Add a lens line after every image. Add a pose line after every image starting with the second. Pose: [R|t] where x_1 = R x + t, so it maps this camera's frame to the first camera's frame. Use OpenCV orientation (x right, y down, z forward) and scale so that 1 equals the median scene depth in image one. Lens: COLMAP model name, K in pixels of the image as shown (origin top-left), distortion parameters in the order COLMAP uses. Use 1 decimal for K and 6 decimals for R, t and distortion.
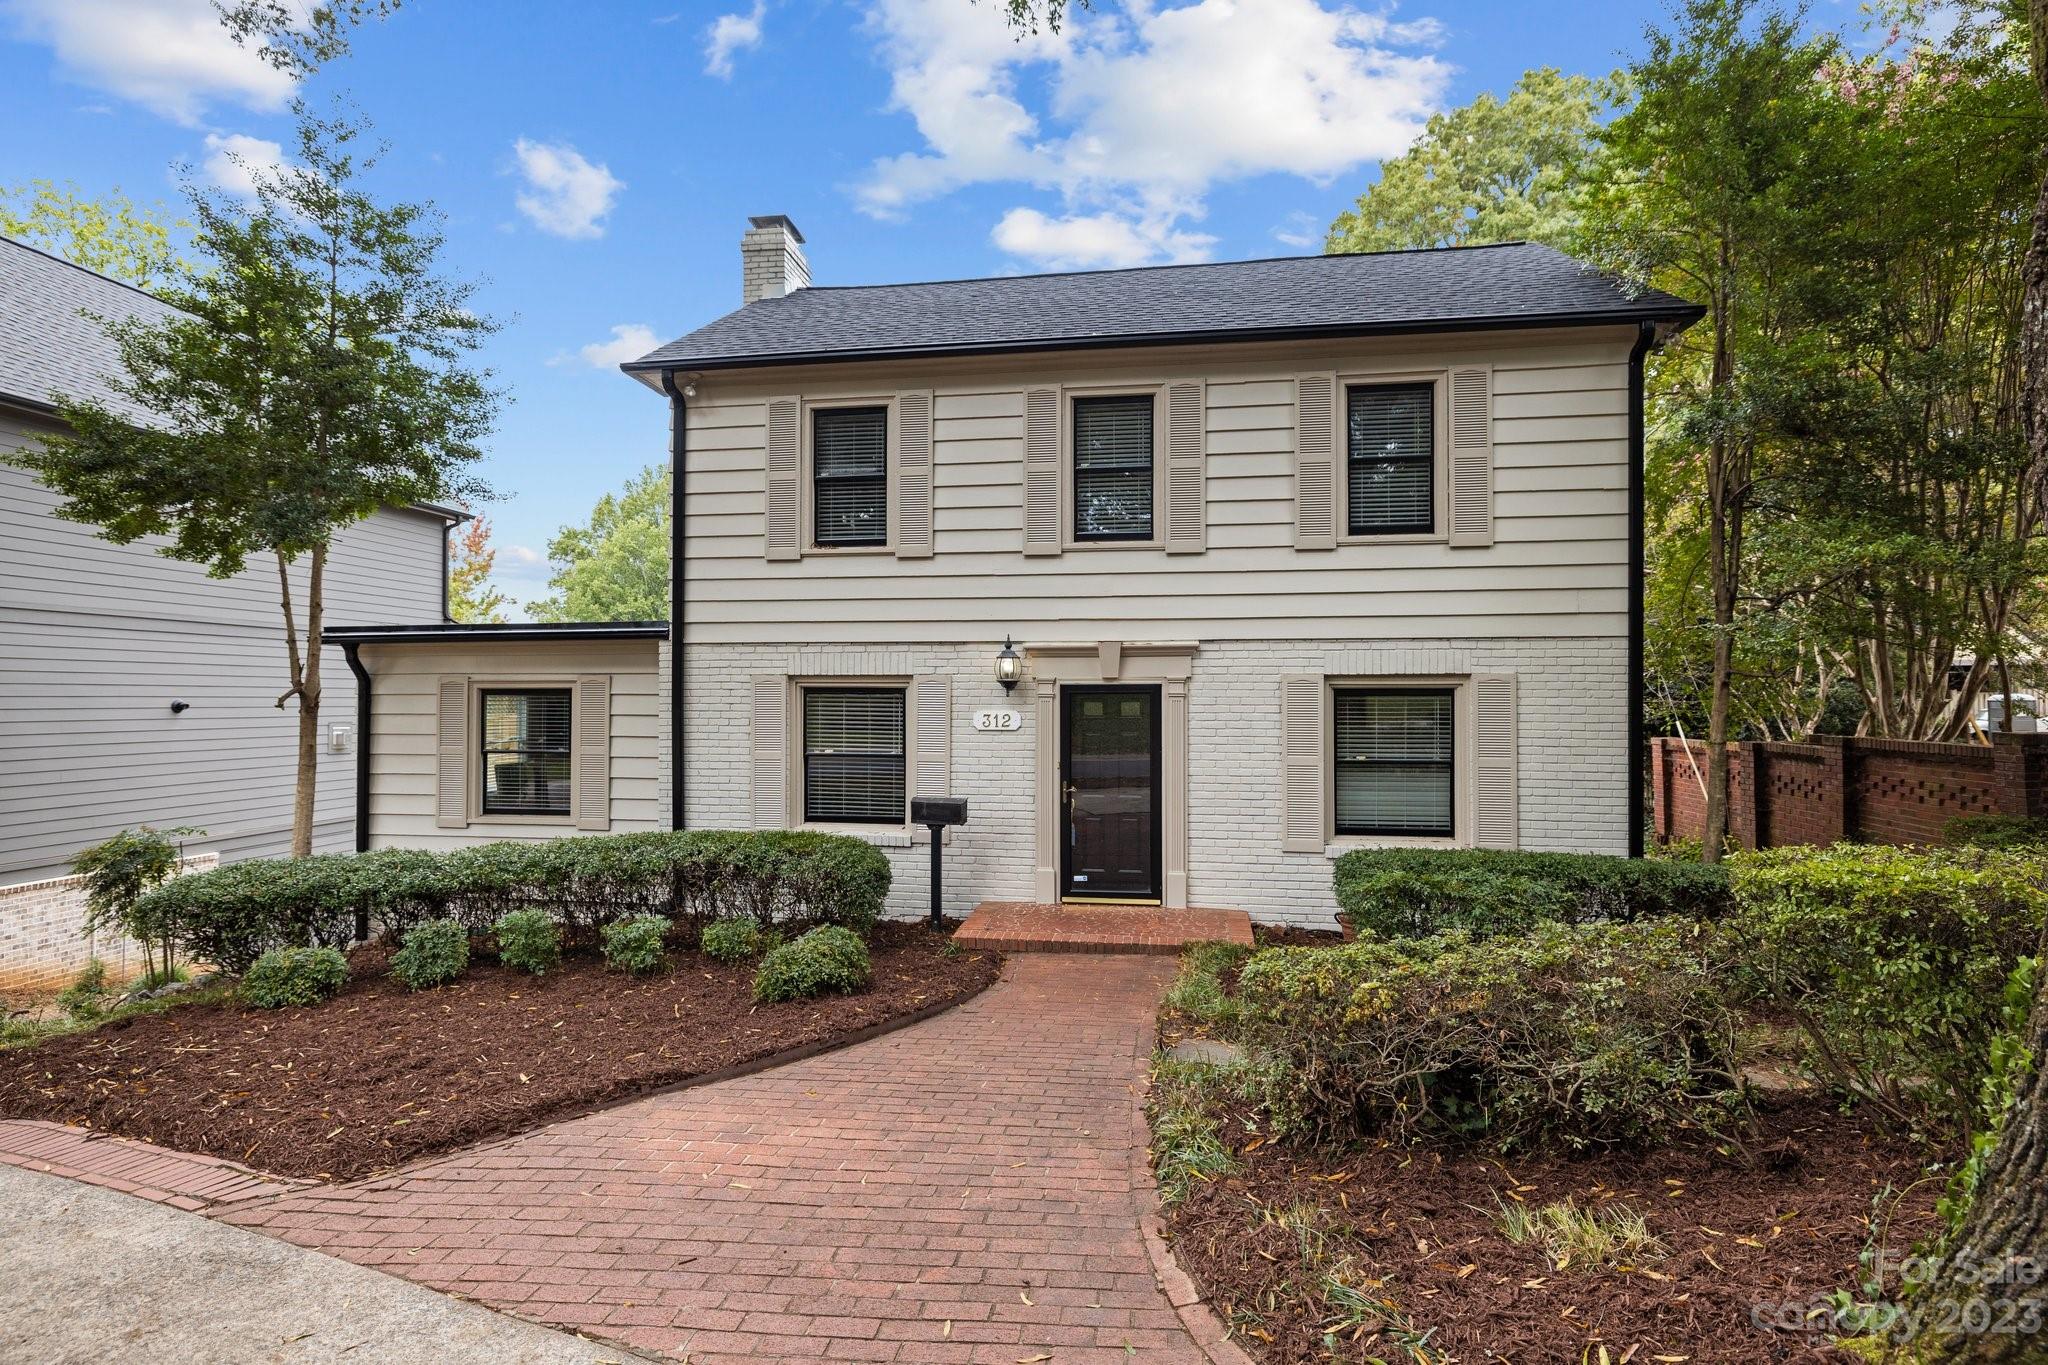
lens RADIAL K [[920.9, 0, 1024.0], [0, 920.9, 682.5], [0, 0, 1]] dist [-0.001709, -0.000215]
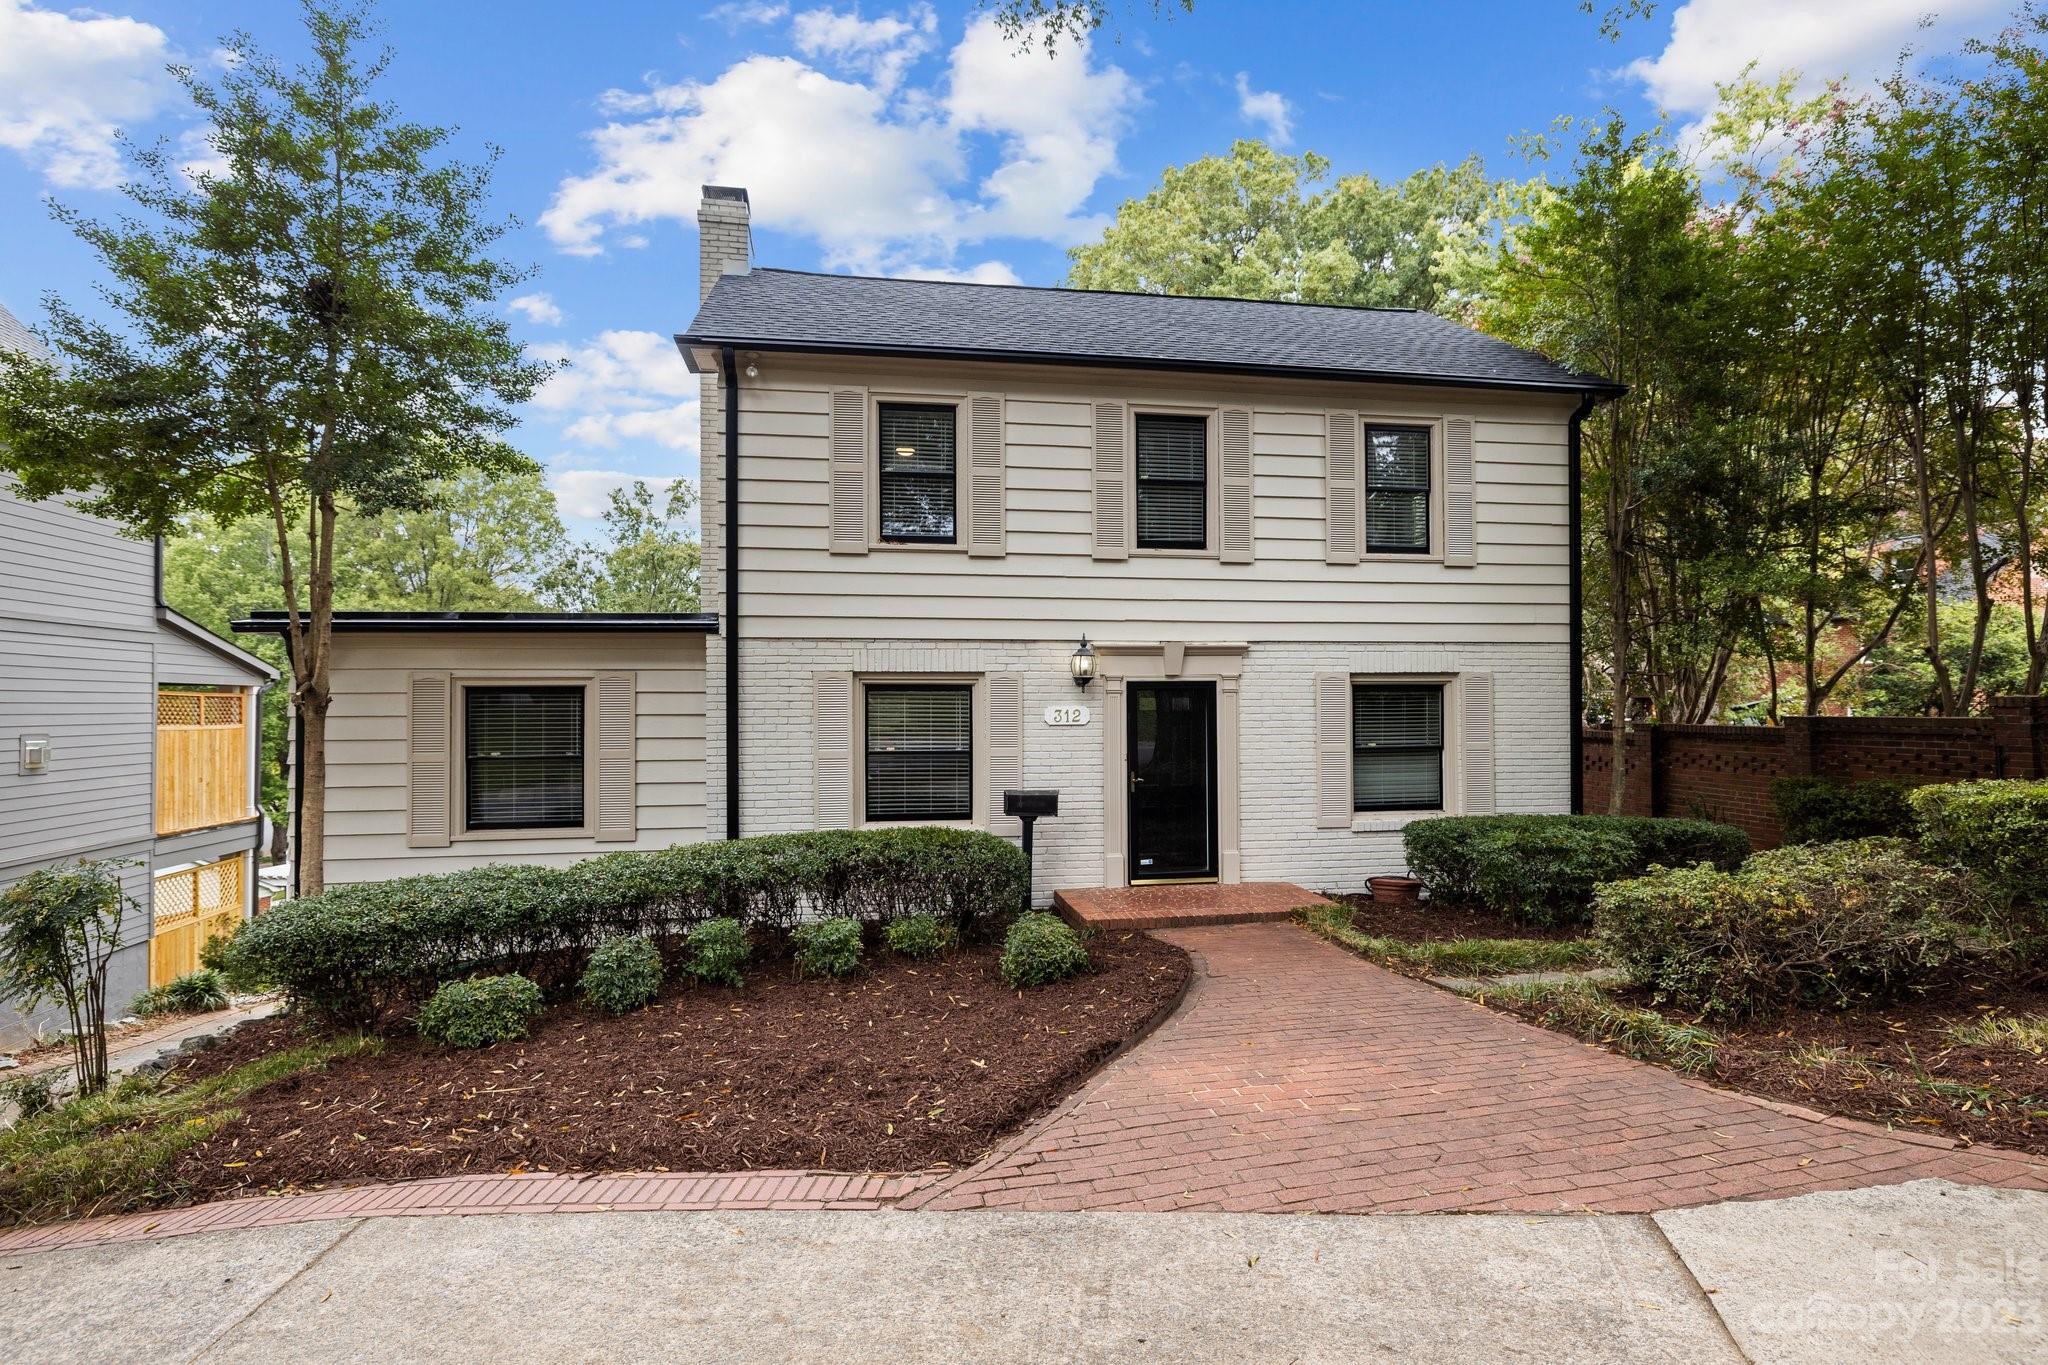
lens RADIAL K [[927.6, 0, 1024.0], [0, 927.6, 682.5], [0, 0, 1]] dist [-0.002071, 0.000021]
pose [[0.957106, 0.000779, 0.289737, -0.386895], [0.000844, 0.999985, -0.005476, 0.009541], [-0.289737, 0.005485, 0.957091, 0.006834]]
